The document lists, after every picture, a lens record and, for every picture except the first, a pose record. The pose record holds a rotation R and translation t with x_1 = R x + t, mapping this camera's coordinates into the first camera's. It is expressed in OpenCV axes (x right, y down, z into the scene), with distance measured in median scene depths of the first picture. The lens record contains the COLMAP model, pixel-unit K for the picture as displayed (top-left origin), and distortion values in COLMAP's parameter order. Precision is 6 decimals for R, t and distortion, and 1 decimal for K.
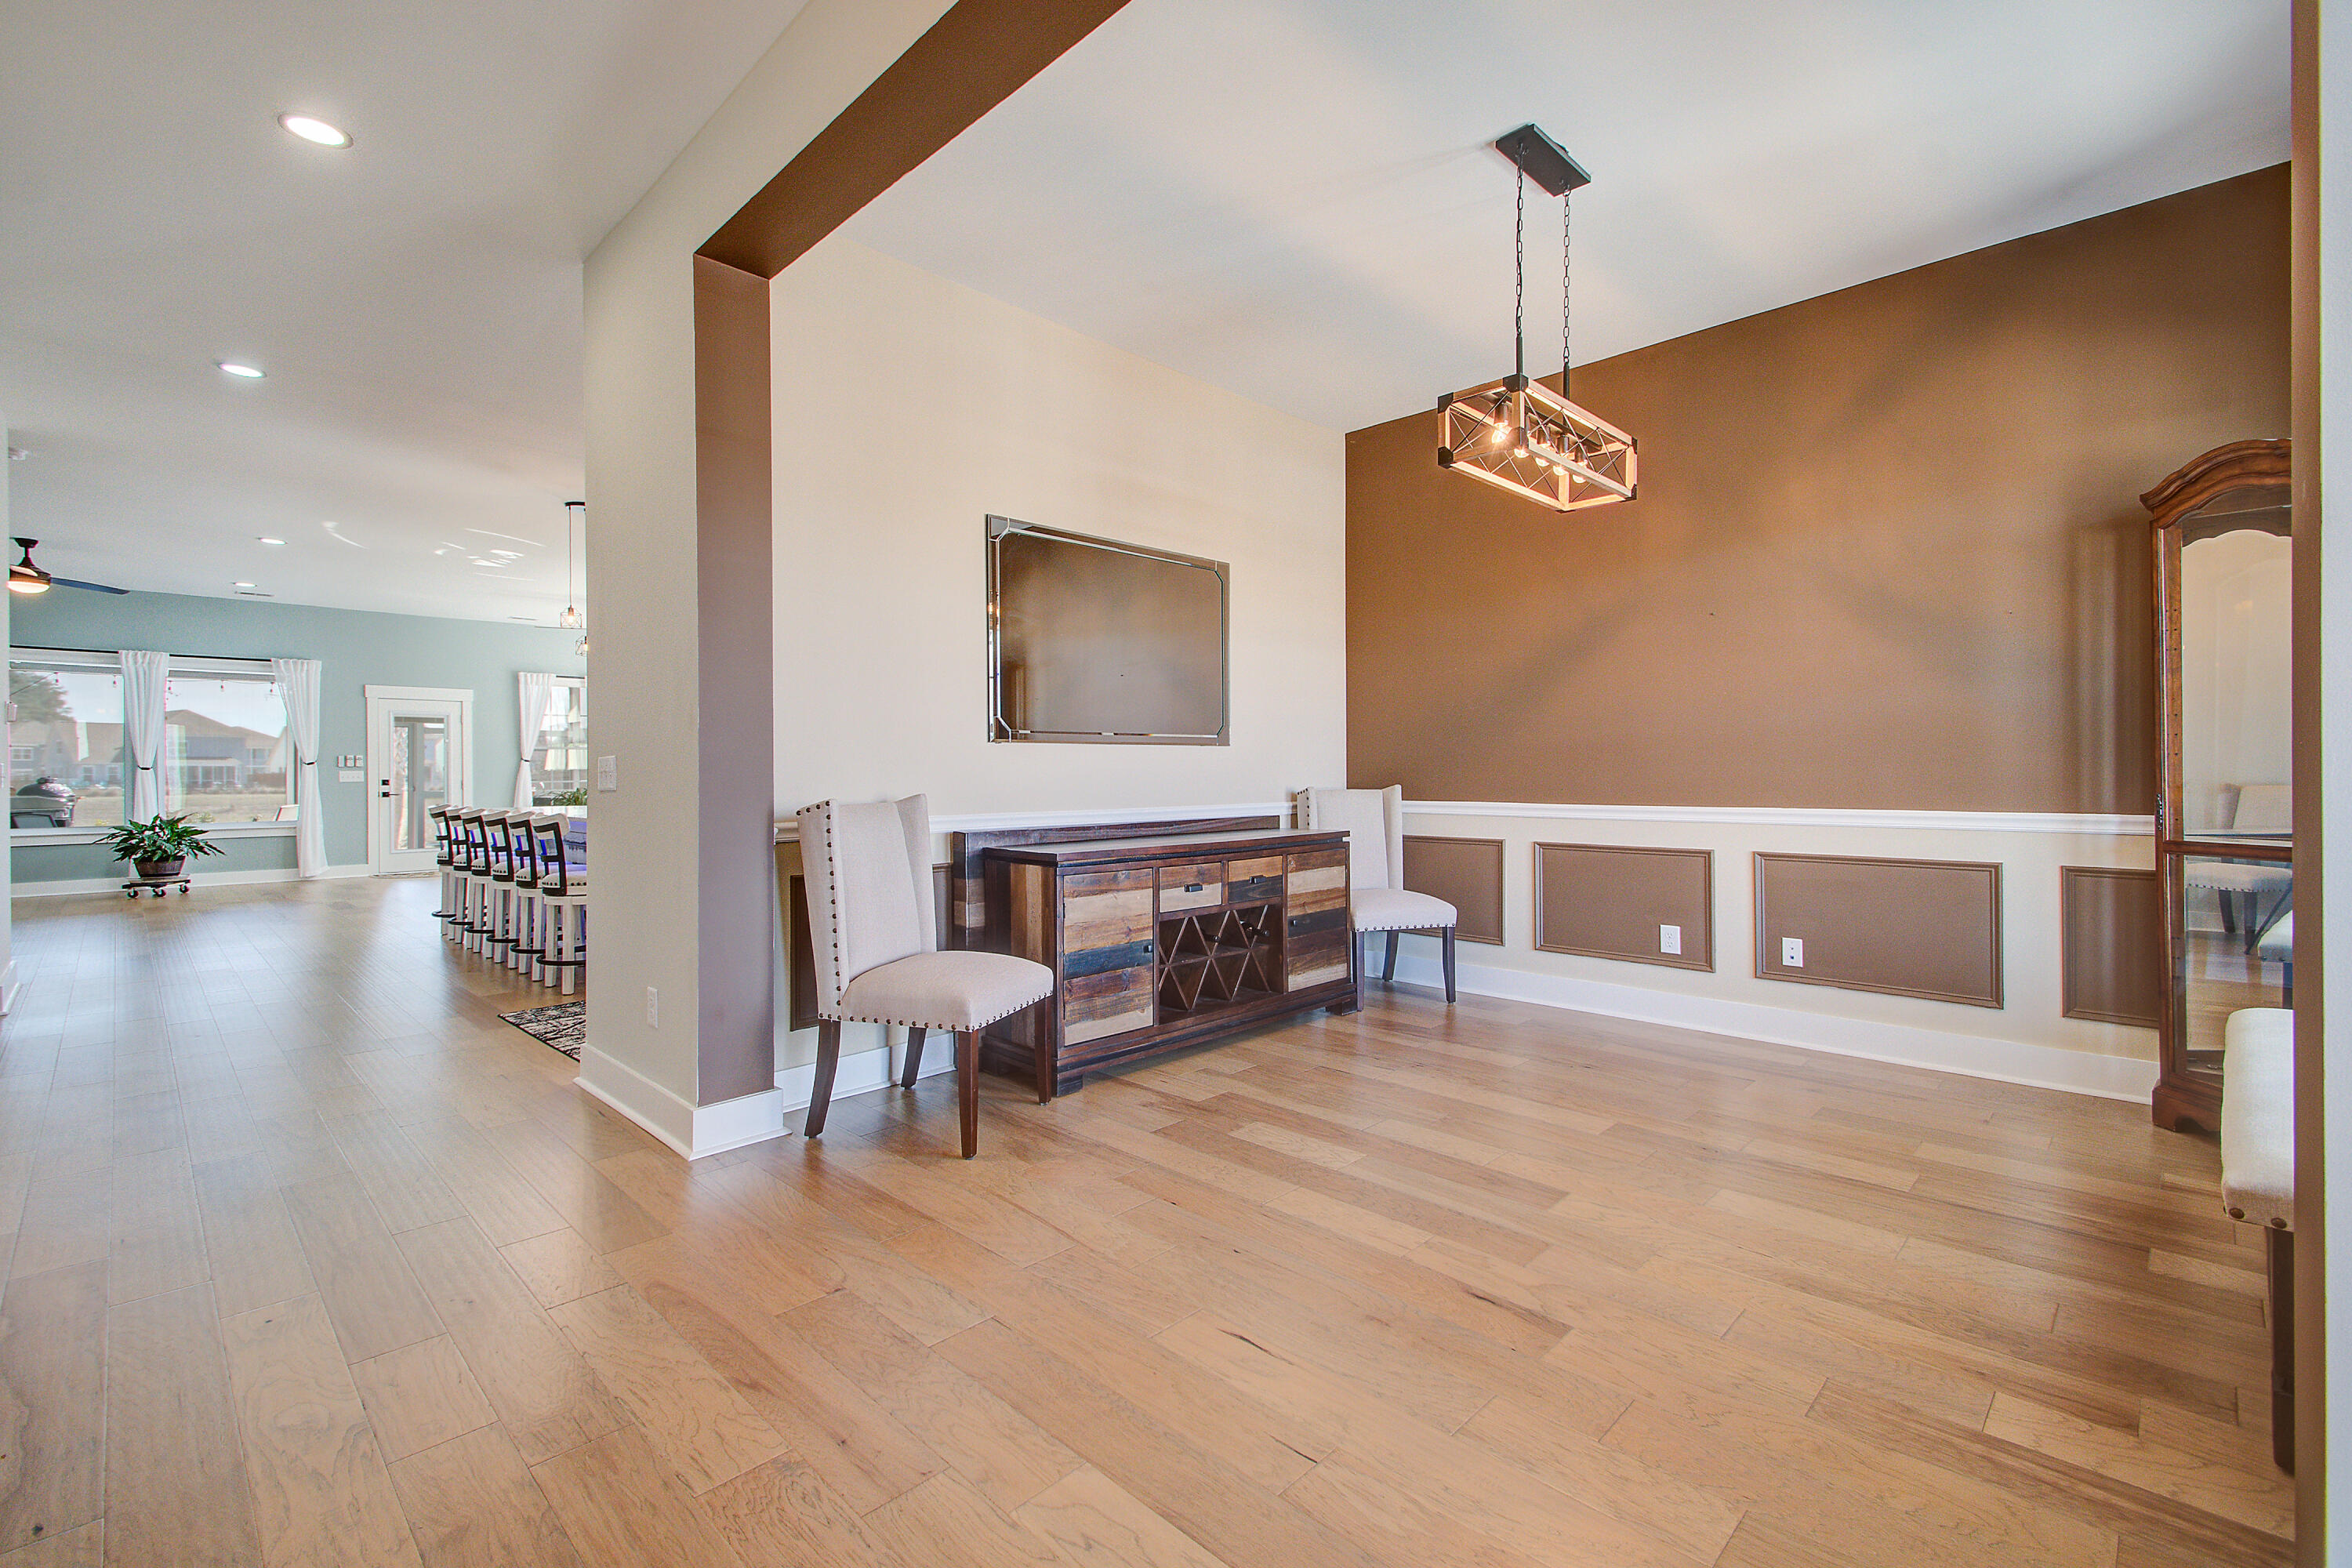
lens RADIAL K [[1060.3, 0, 1166.0], [0, 1060.3, 779.1], [0, 0, 1]] dist [0.001695, -0.004374]
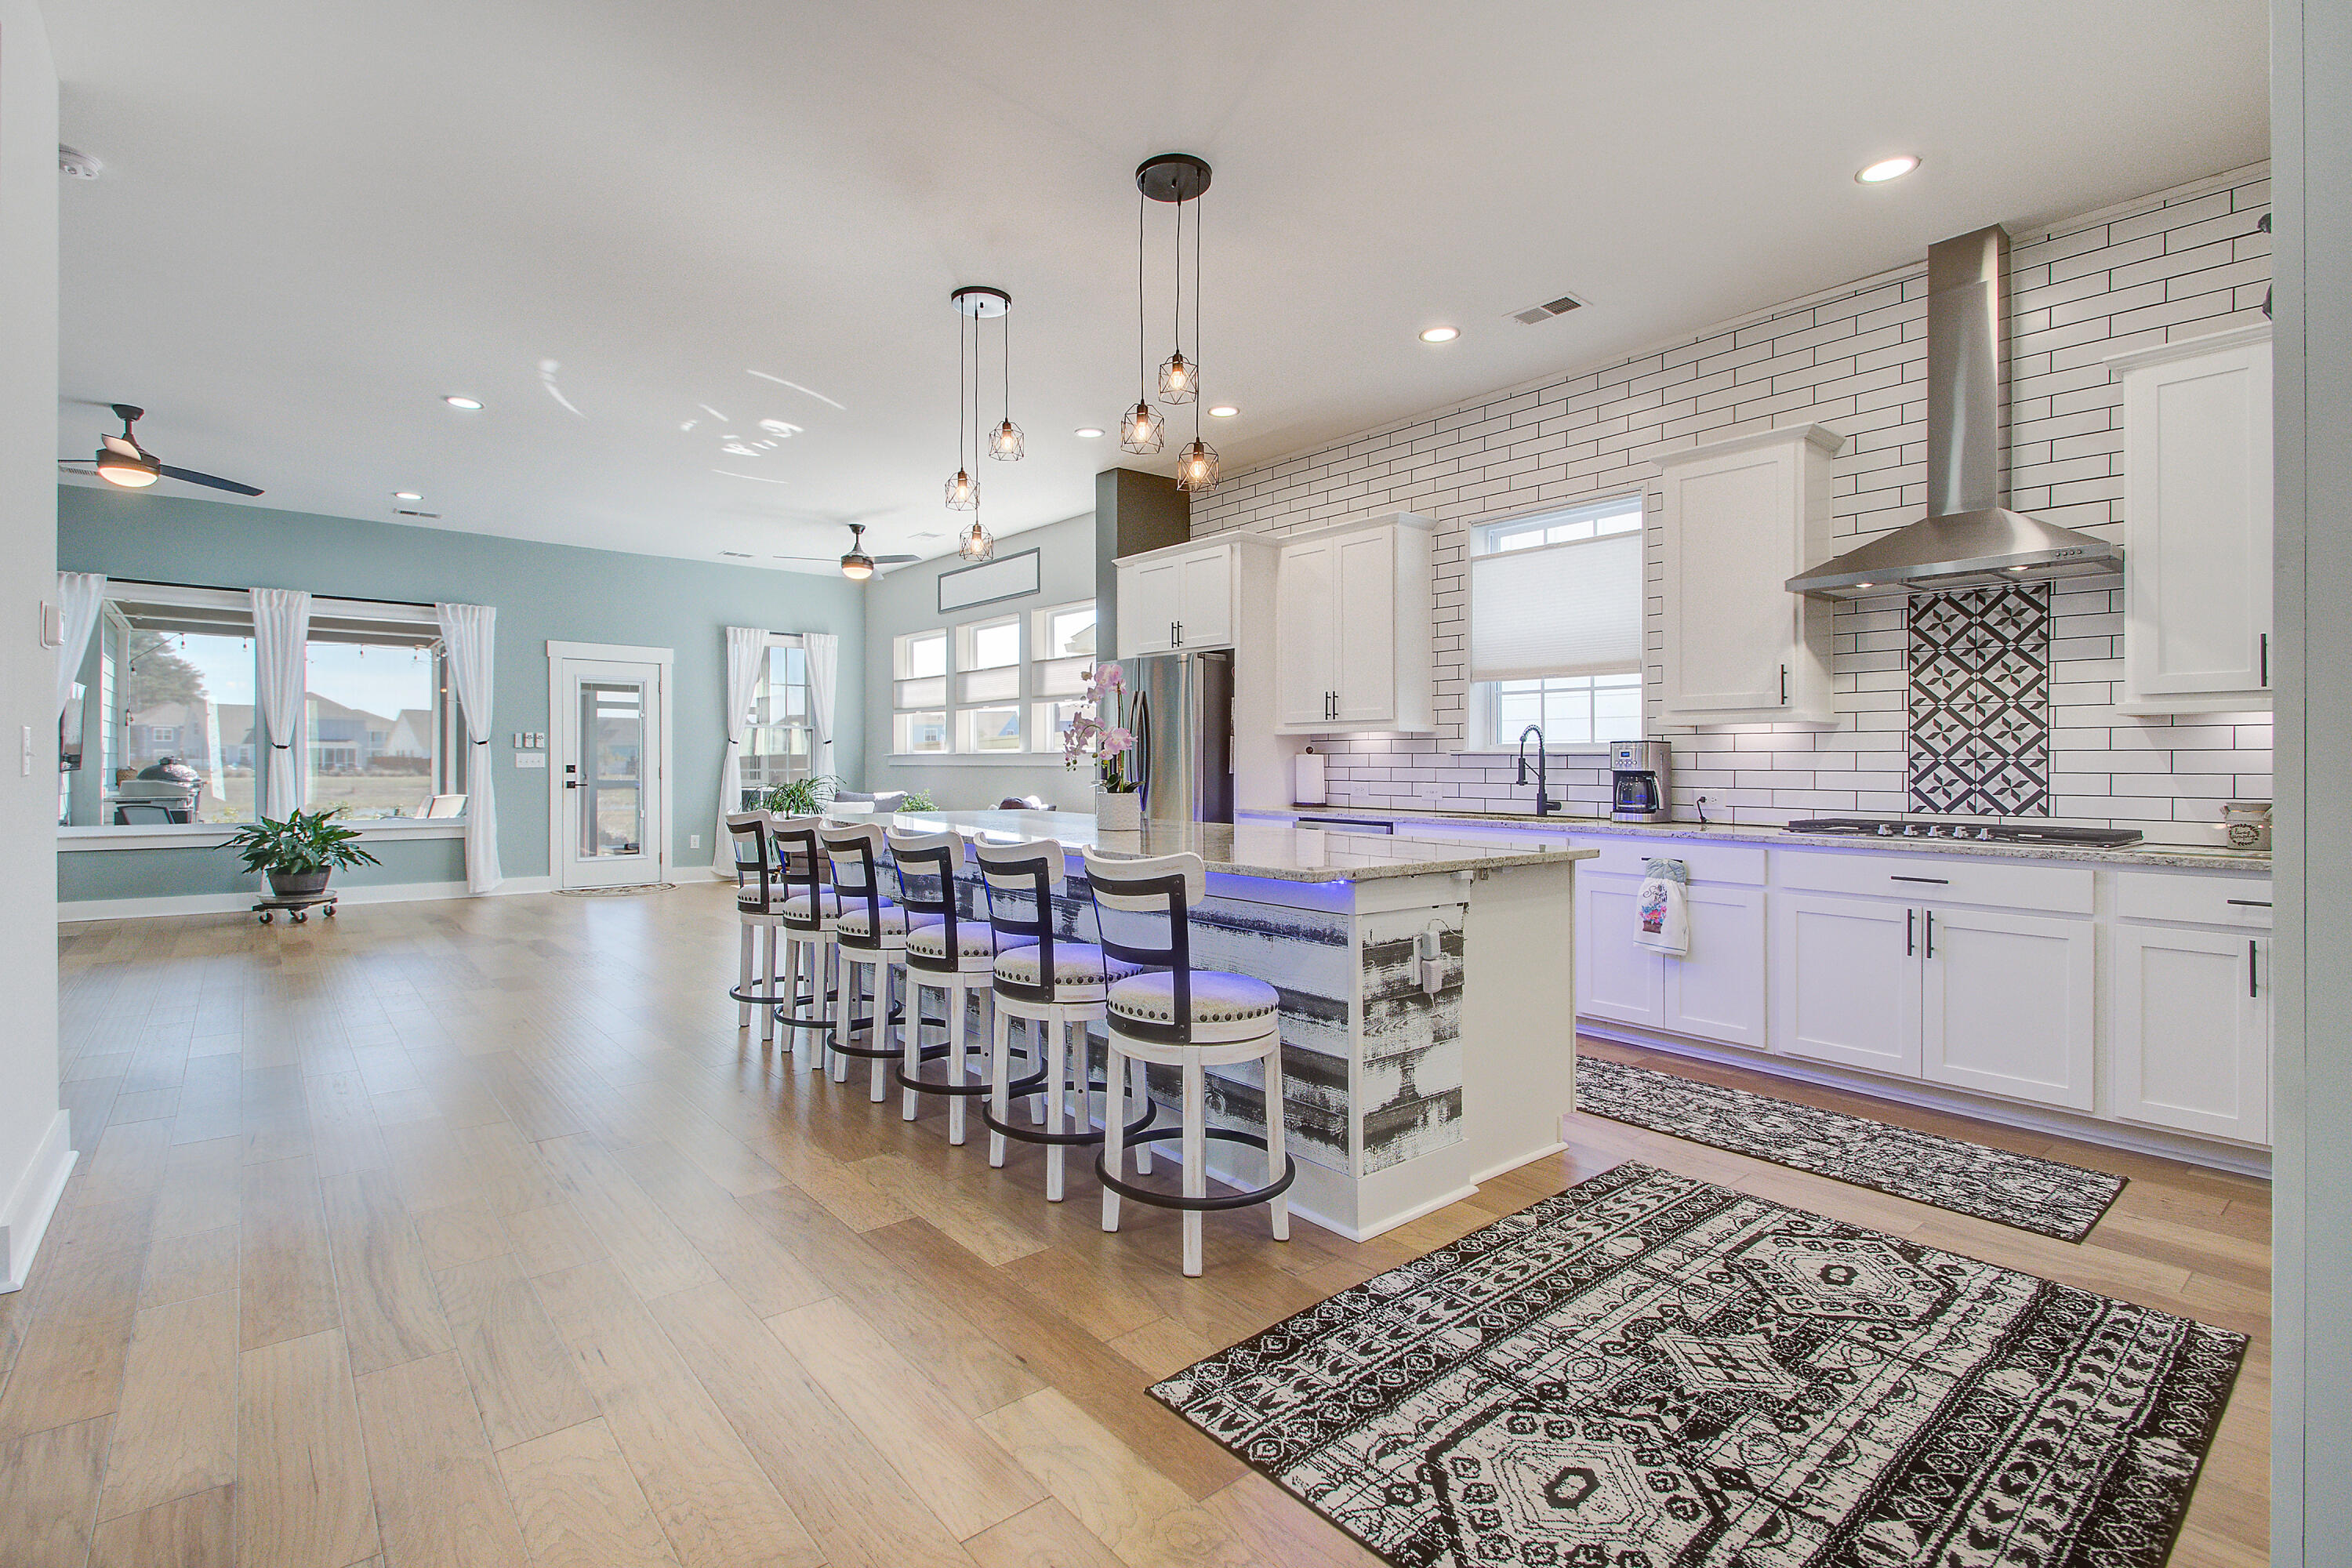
lens RADIAL K [[1060.3, 0, 1105.9], [0, 1060.3, 779.9], [0, 0, 1]] dist [0.001695, -0.004374]
pose [[0.994861, 0.013004, -0.100411, -0.289068], [-0.012167, 0.999886, 0.008935, -0.000631], [0.100516, -0.007668, 0.994906, 0.292402]]
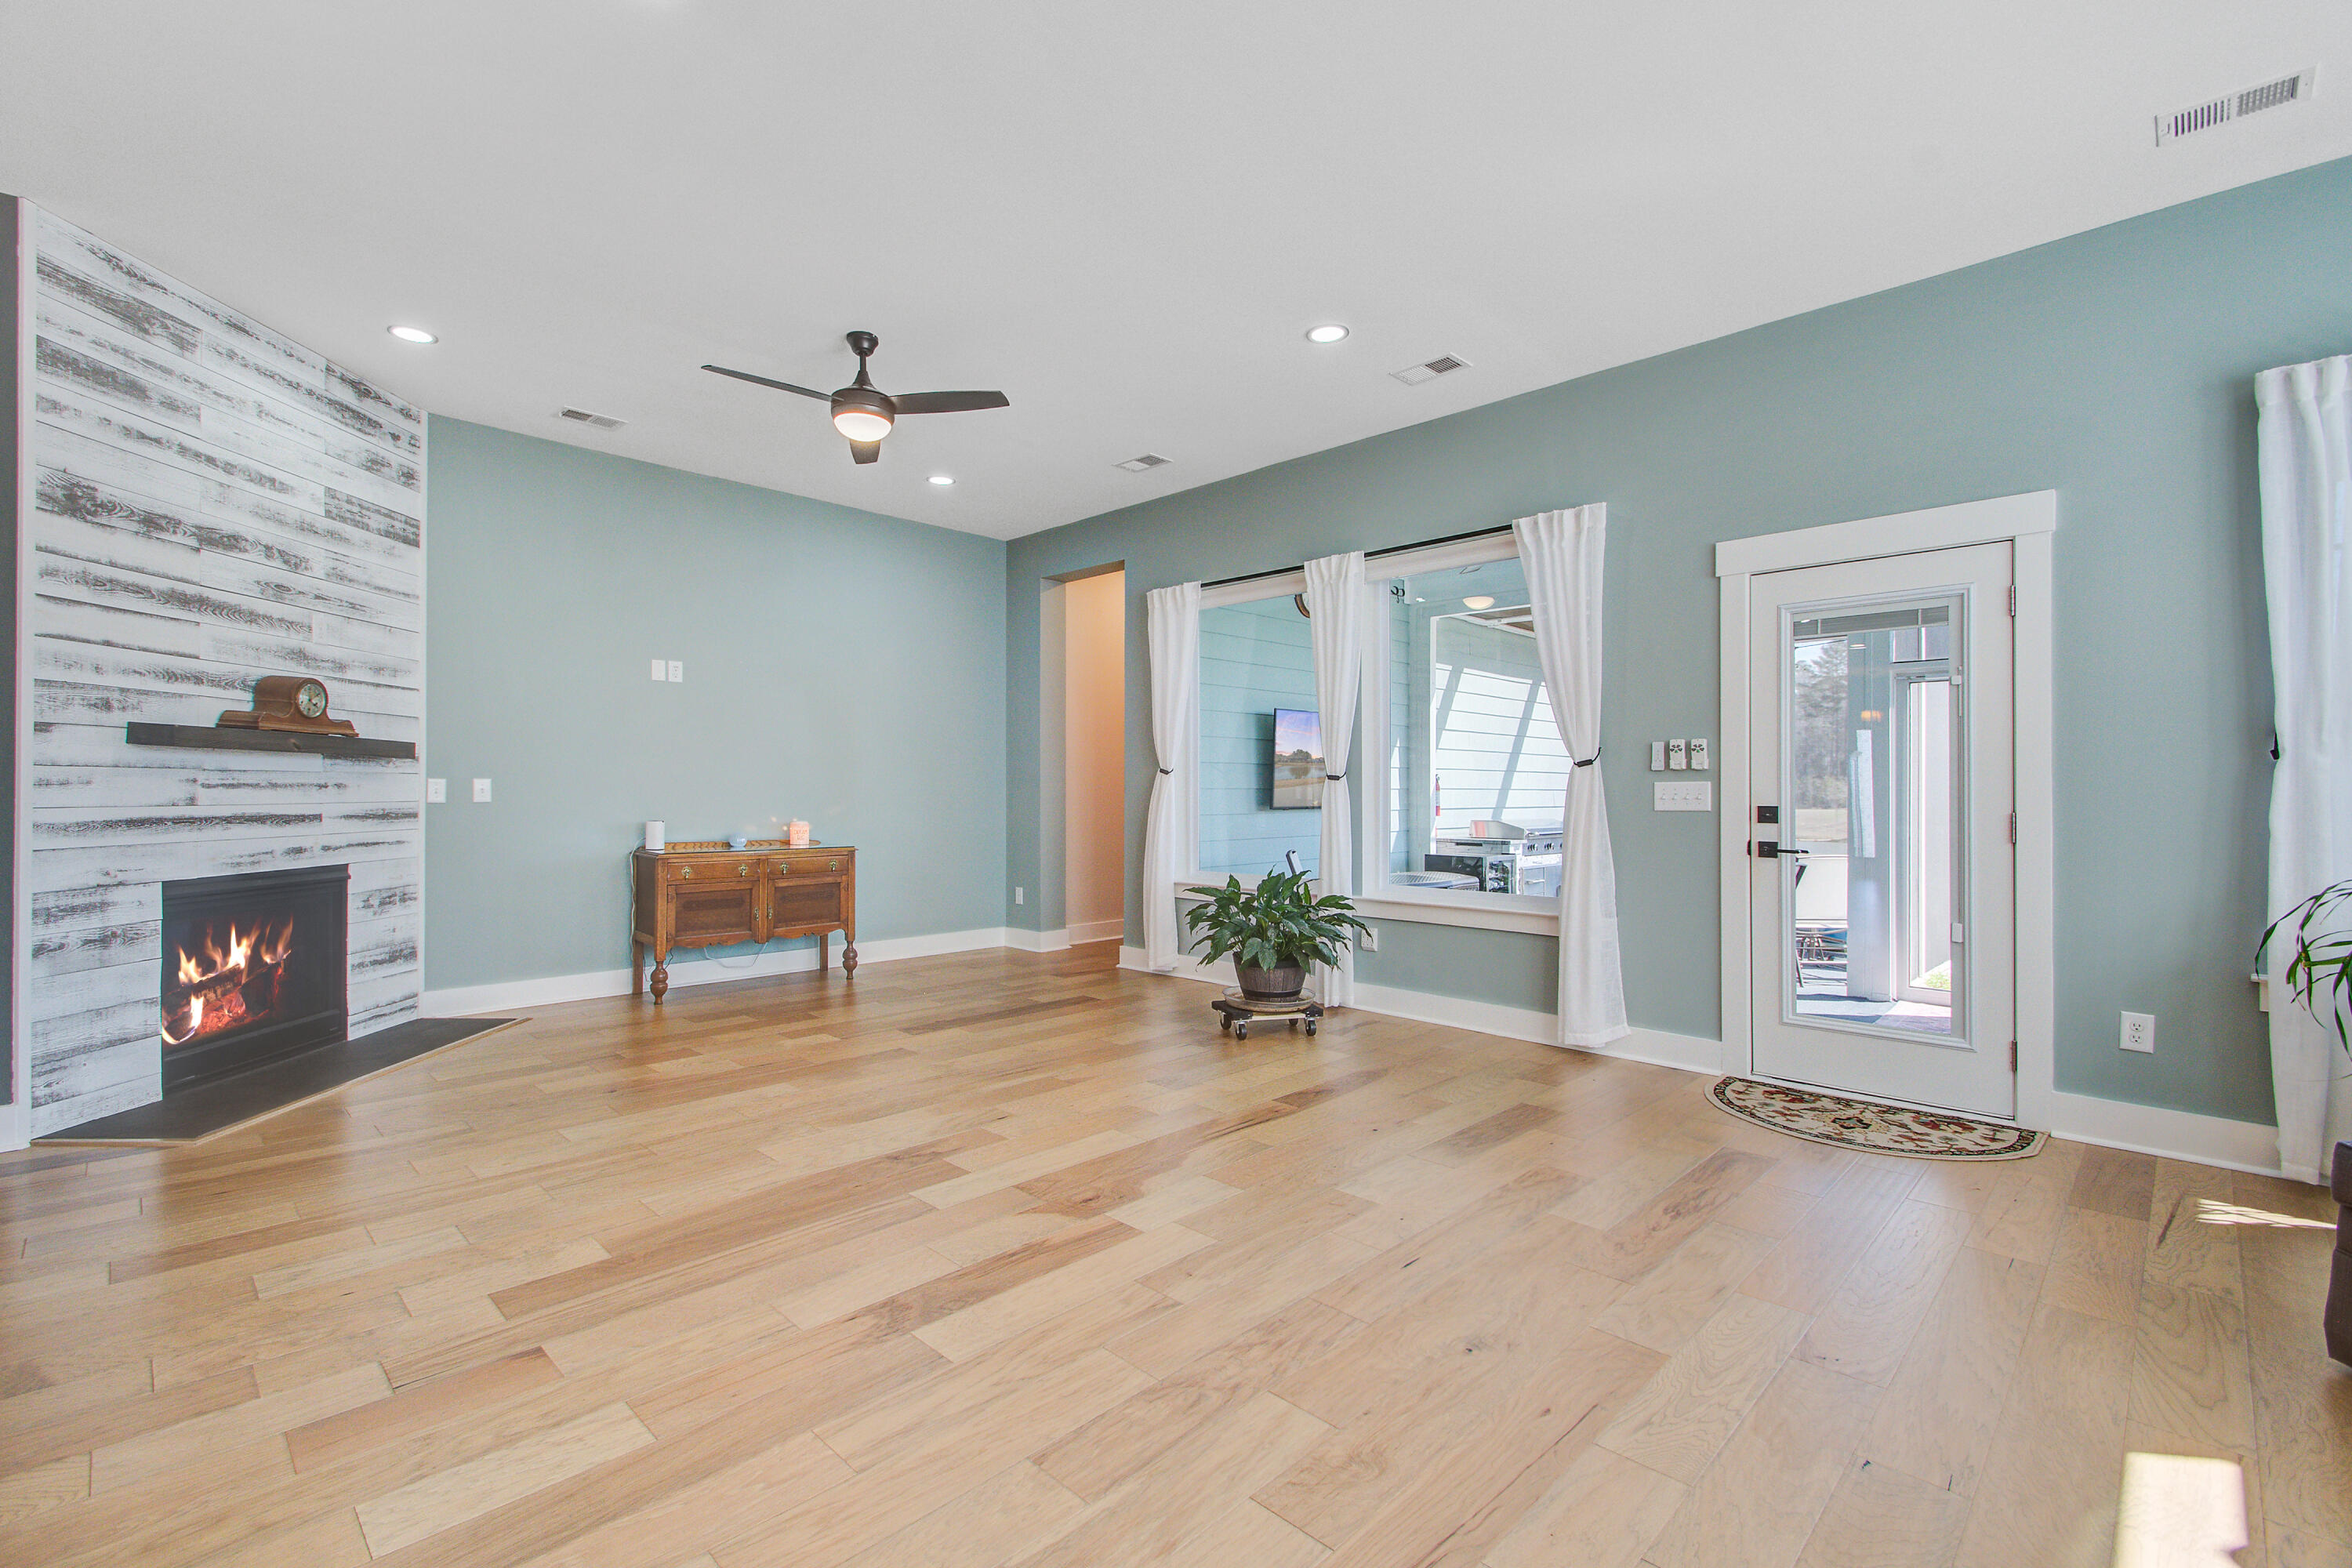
lens RADIAL K [[1060.3, 0, 1116.9], [0, 1060.3, 784.0], [0, 0, 1]] dist [0.001695, -0.004374]
pose [[0.019935, -0.004879, -0.999789, -0.414941], [-0.005437, 0.999973, -0.004988, -0.004186], [0.999786, 0.005535, 0.019908, 0.818025]]
